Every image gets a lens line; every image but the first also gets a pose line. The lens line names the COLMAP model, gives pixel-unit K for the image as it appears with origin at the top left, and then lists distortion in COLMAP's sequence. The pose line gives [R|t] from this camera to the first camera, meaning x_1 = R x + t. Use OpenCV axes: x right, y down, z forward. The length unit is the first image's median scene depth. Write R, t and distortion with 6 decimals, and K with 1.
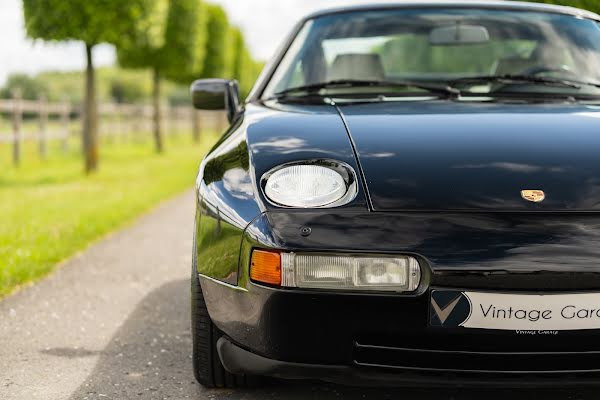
lens RADIAL K [[1461.4, 0, 300.0], [0, 1461.4, 200.0], [0, 0, 1]] dist [0.468903, -9.121014]
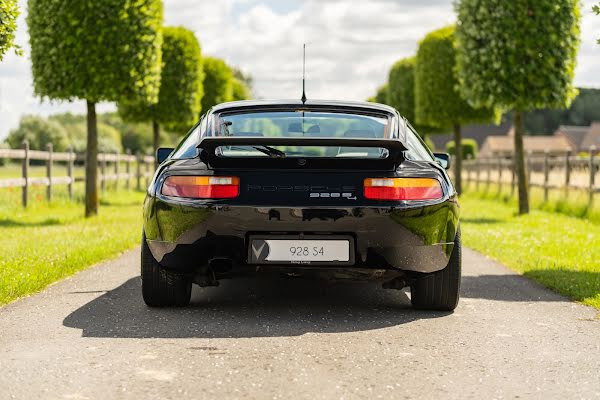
lens RADIAL K [[1461.4, 0, 300.0], [0, 1461.4, 200.0], [0, 0, 1]] dist [0.468903, -9.121014]
pose [[0.999751, 0.021160, -0.007144, 0.070254], [-0.021388, 0.999207, -0.033587, 0.010360], [0.006427, 0.033732, 0.999410, -0.326087]]
